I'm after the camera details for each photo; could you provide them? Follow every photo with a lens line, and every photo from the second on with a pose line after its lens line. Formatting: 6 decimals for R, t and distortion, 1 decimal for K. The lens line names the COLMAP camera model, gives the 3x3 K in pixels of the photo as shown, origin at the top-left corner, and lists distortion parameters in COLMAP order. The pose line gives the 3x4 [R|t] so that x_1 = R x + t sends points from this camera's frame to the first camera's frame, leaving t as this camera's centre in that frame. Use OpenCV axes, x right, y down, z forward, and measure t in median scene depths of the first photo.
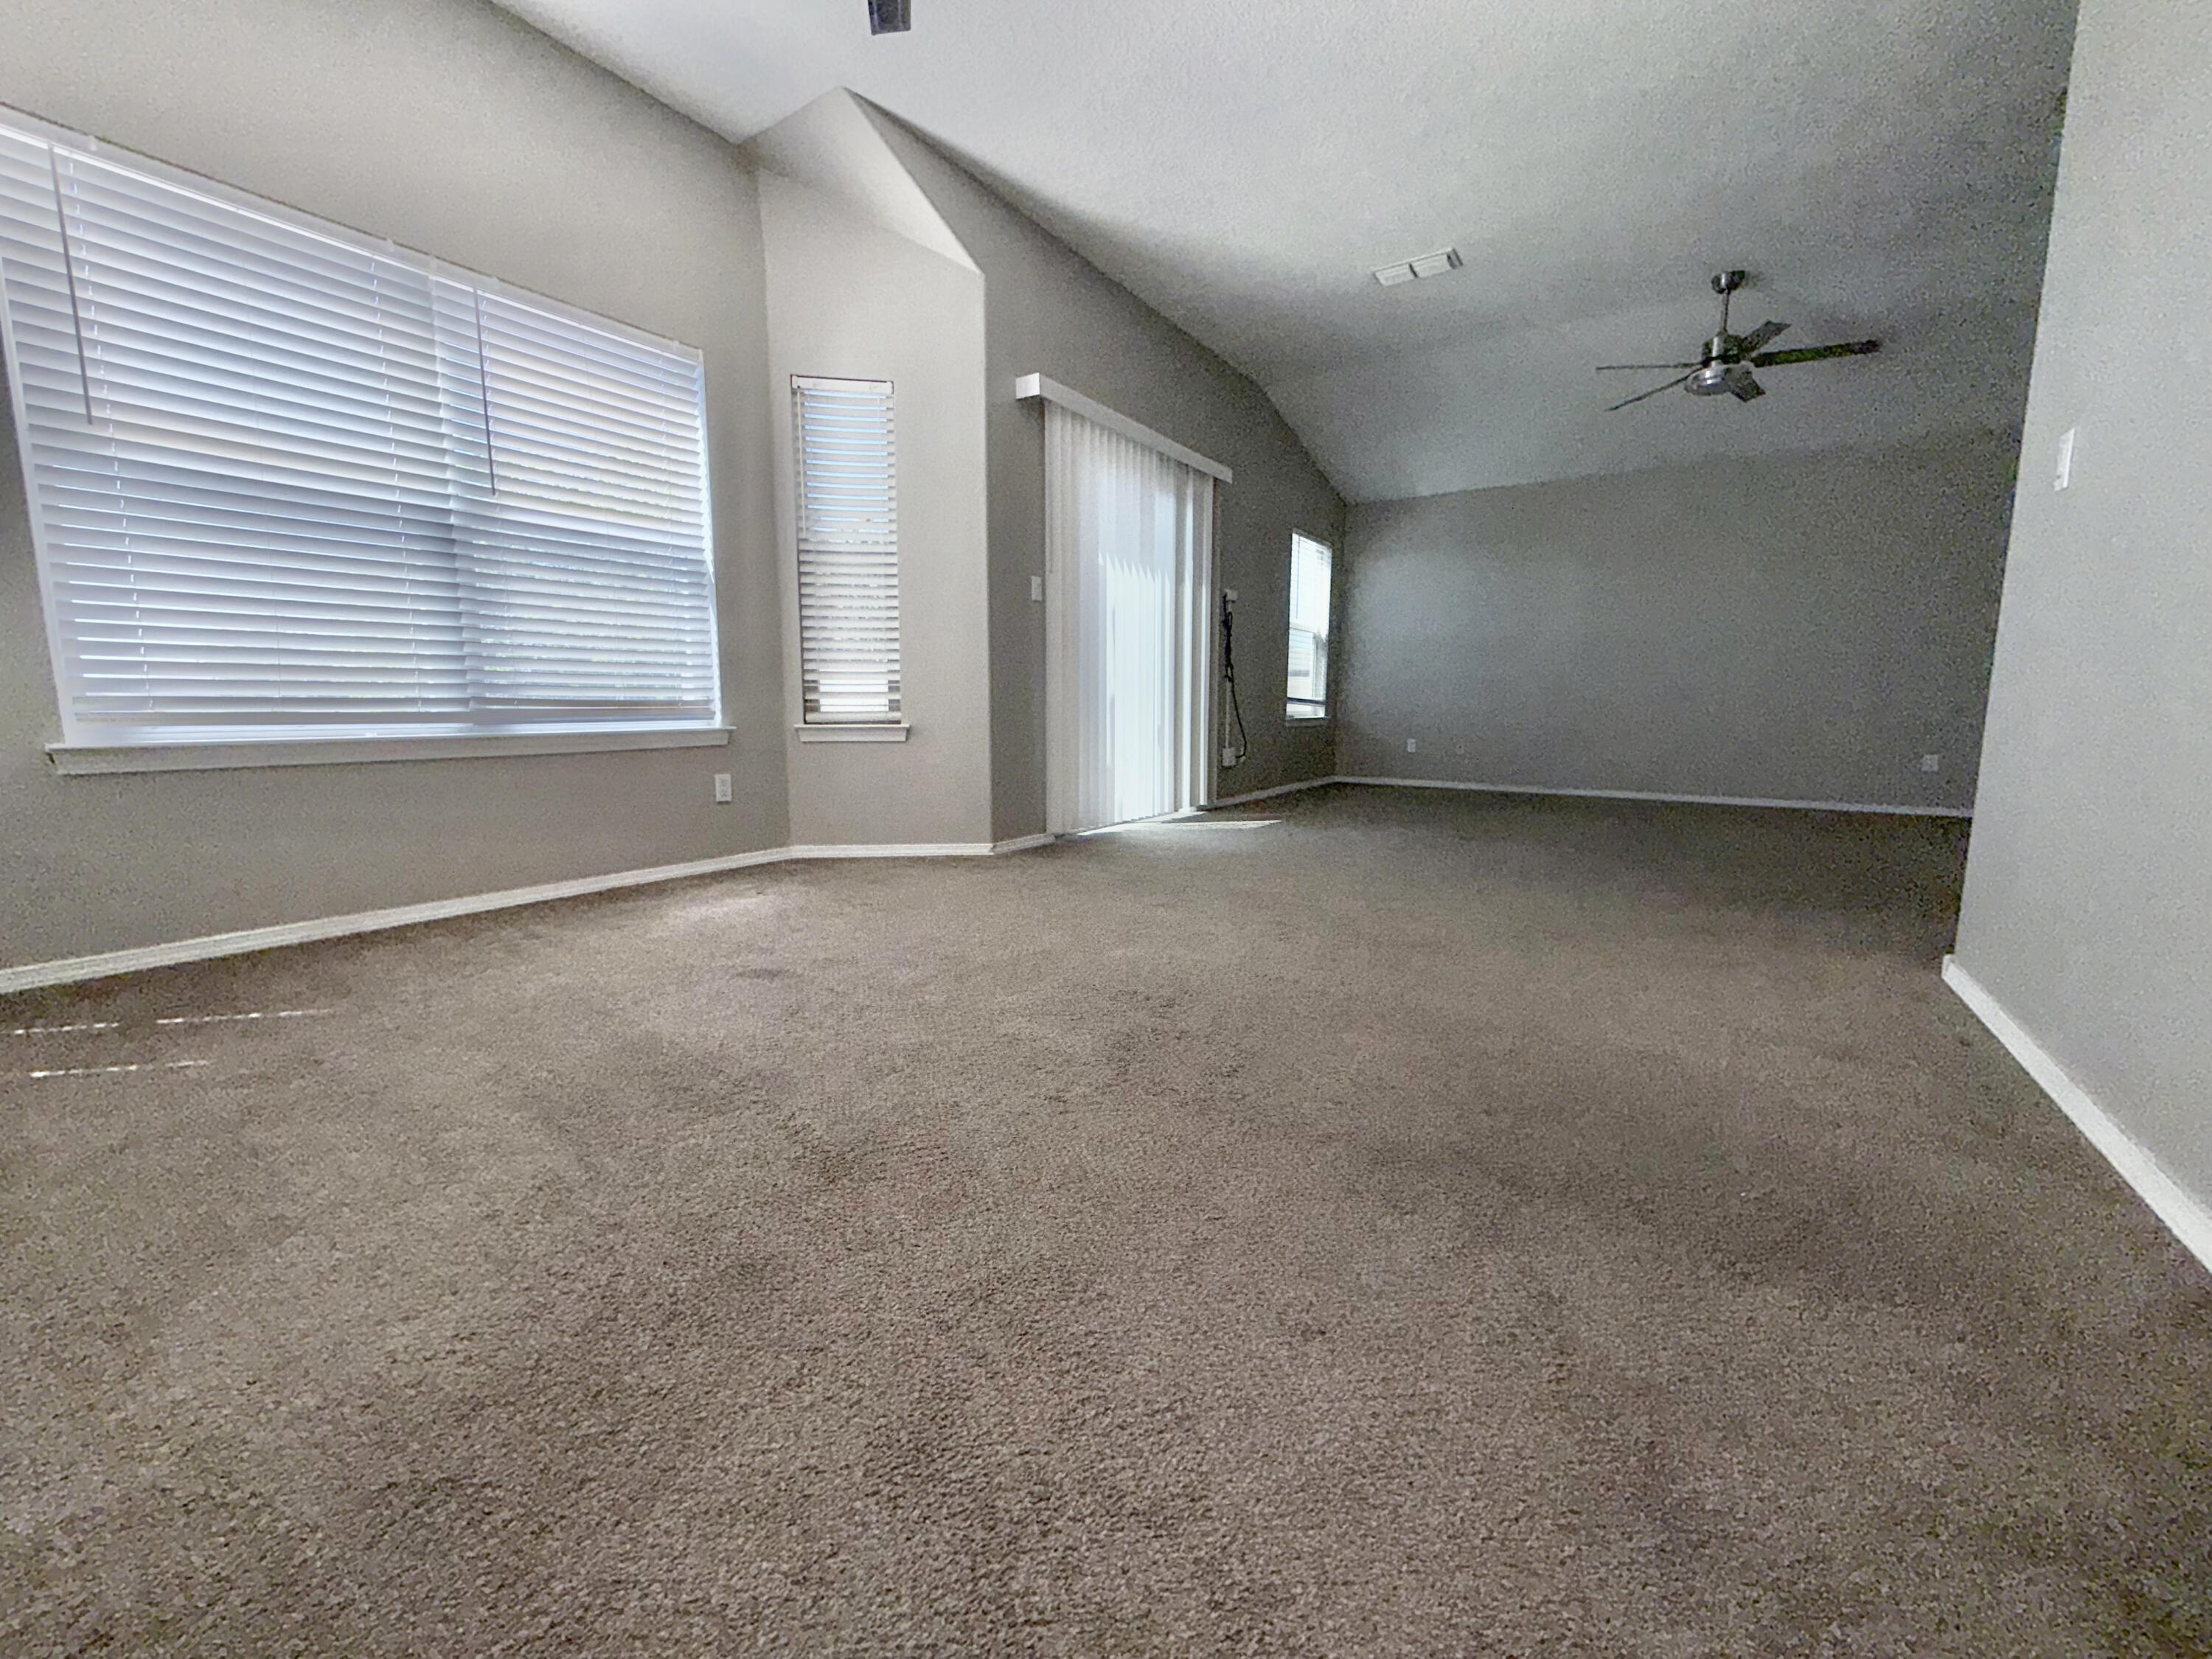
lens RADIAL K [[882.9, 0, 1106.7], [0, 882.9, 821.8], [0, 0, 1]] dist [-0.002399, -0.000211]
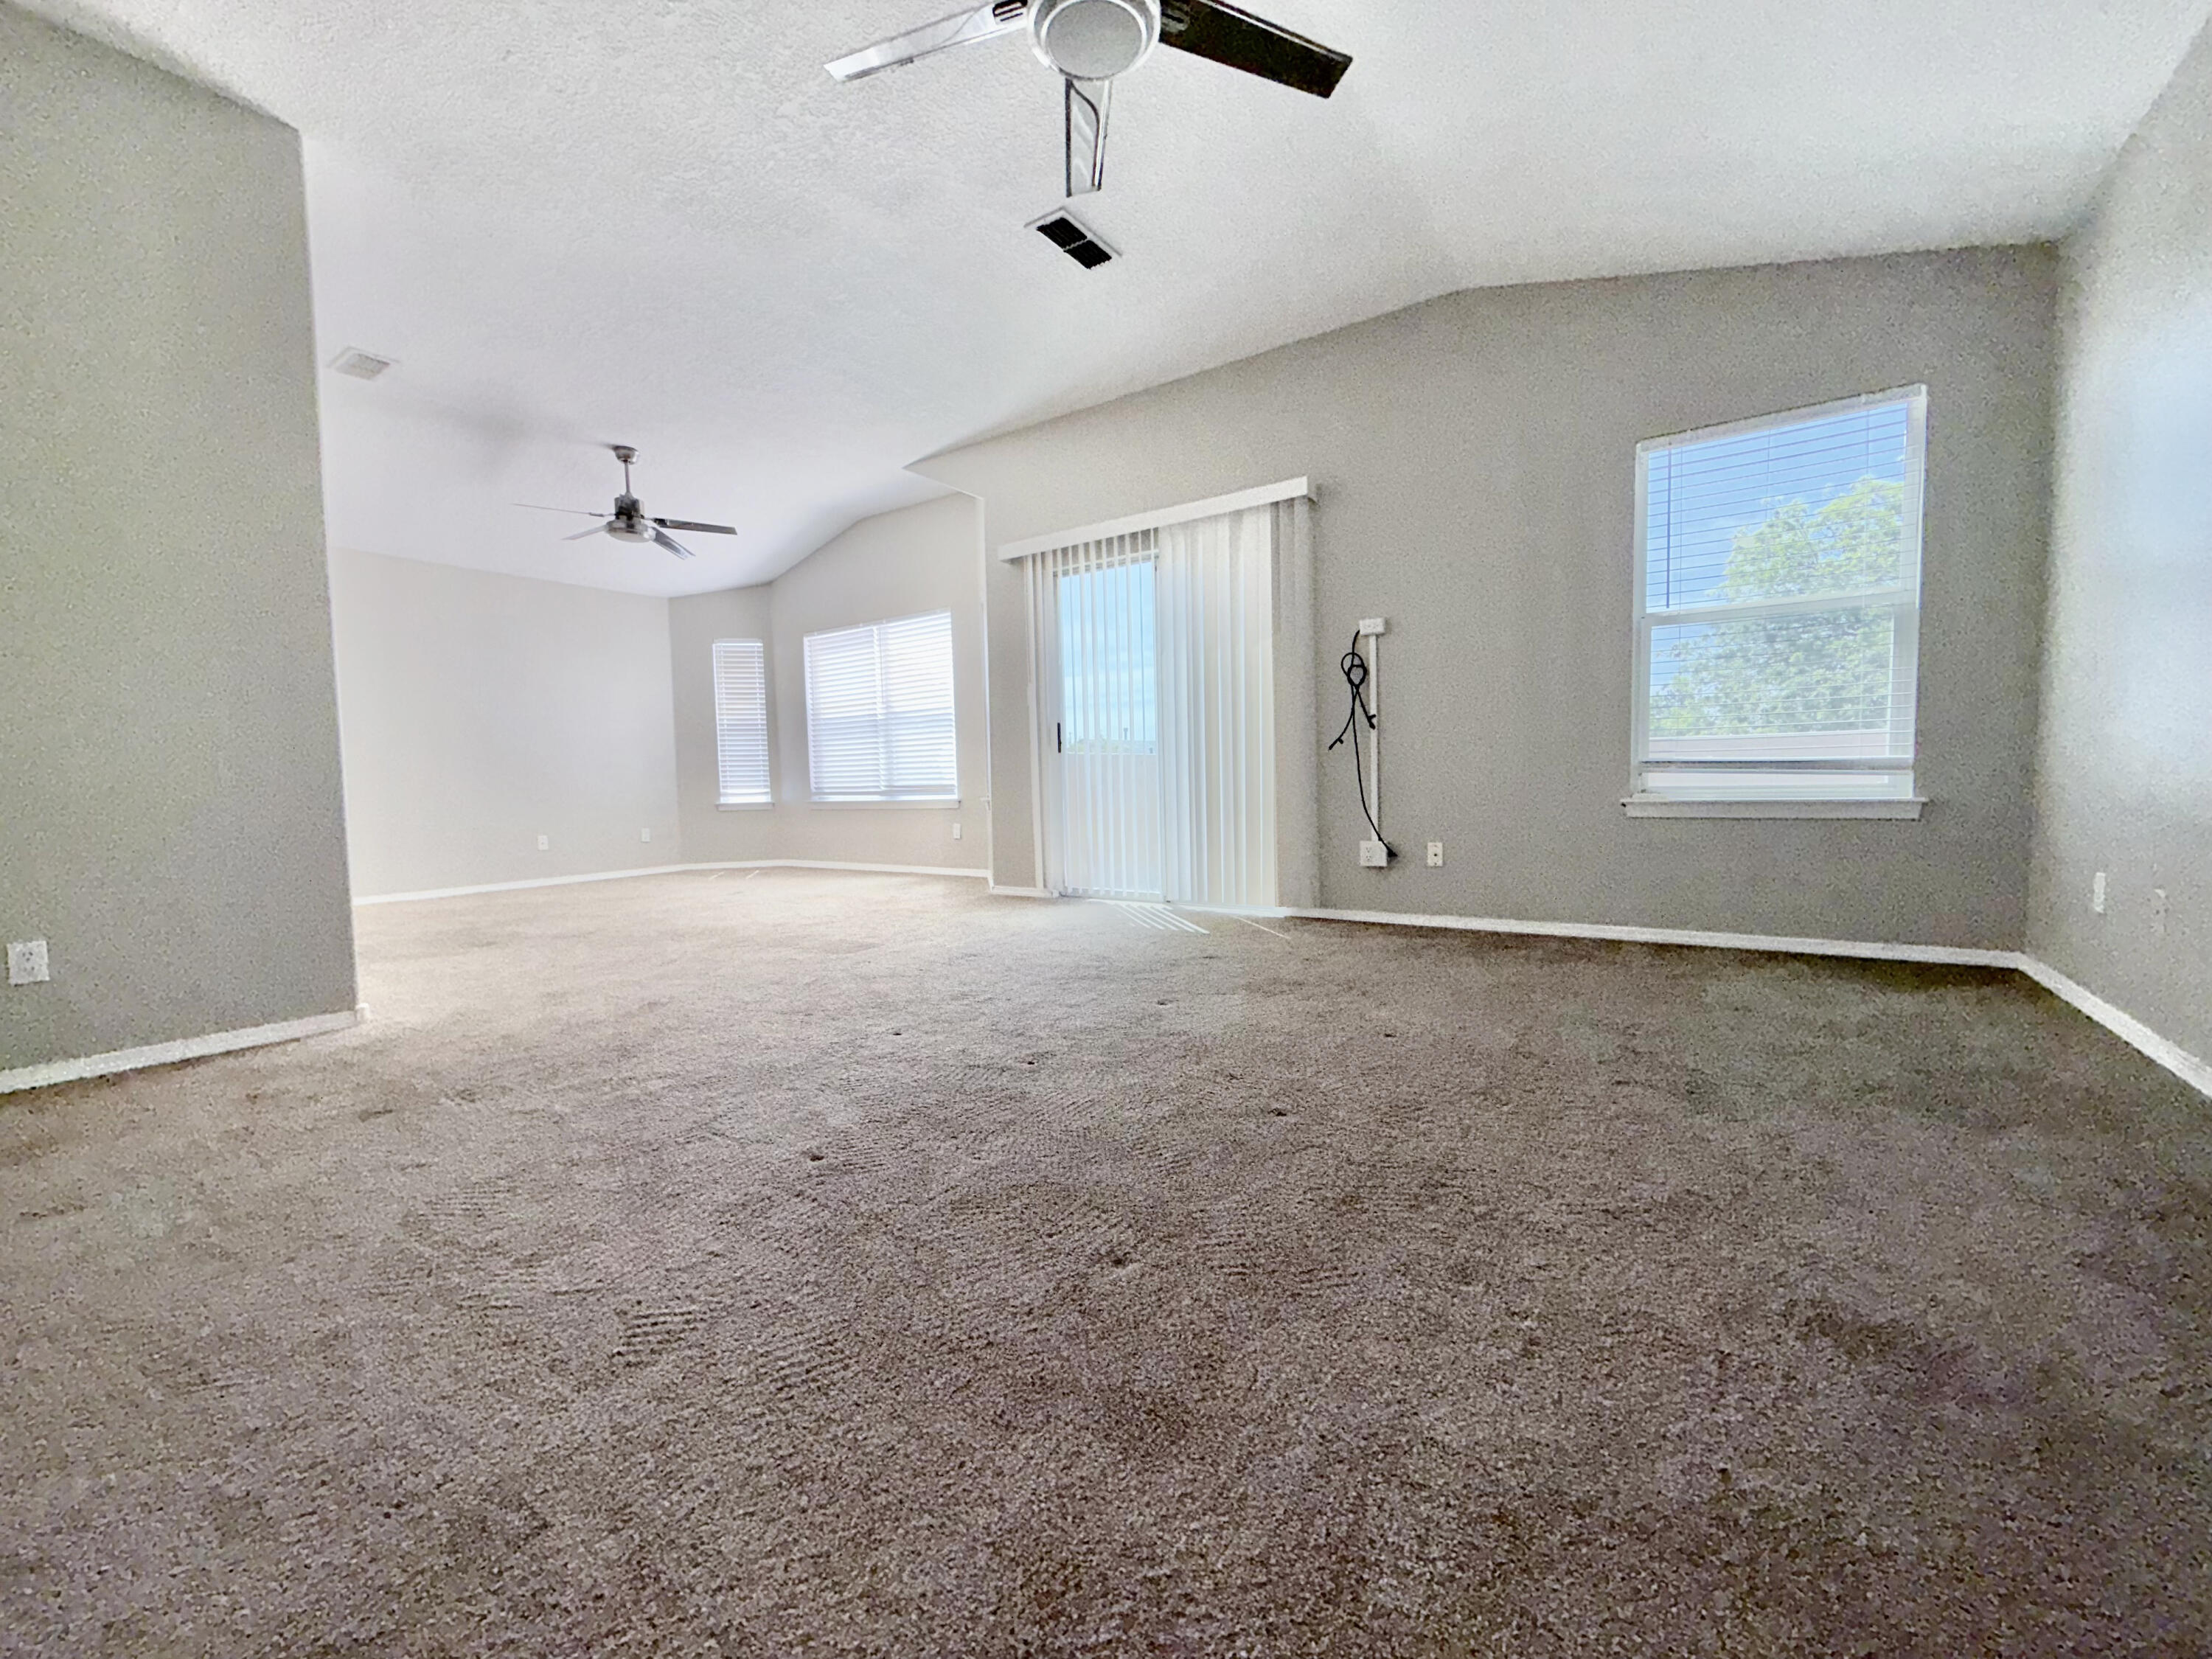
lens RADIAL K [[882.9, 0, 1107.7], [0, 882.9, 835.9], [0, 0, 1]] dist [-0.002399, -0.000211]
pose [[-0.025910, 0.061860, -0.997748, 0.954765], [-0.111805, 0.991642, 0.064385, -0.123719], [0.993392, 0.113222, -0.018777, 0.904251]]
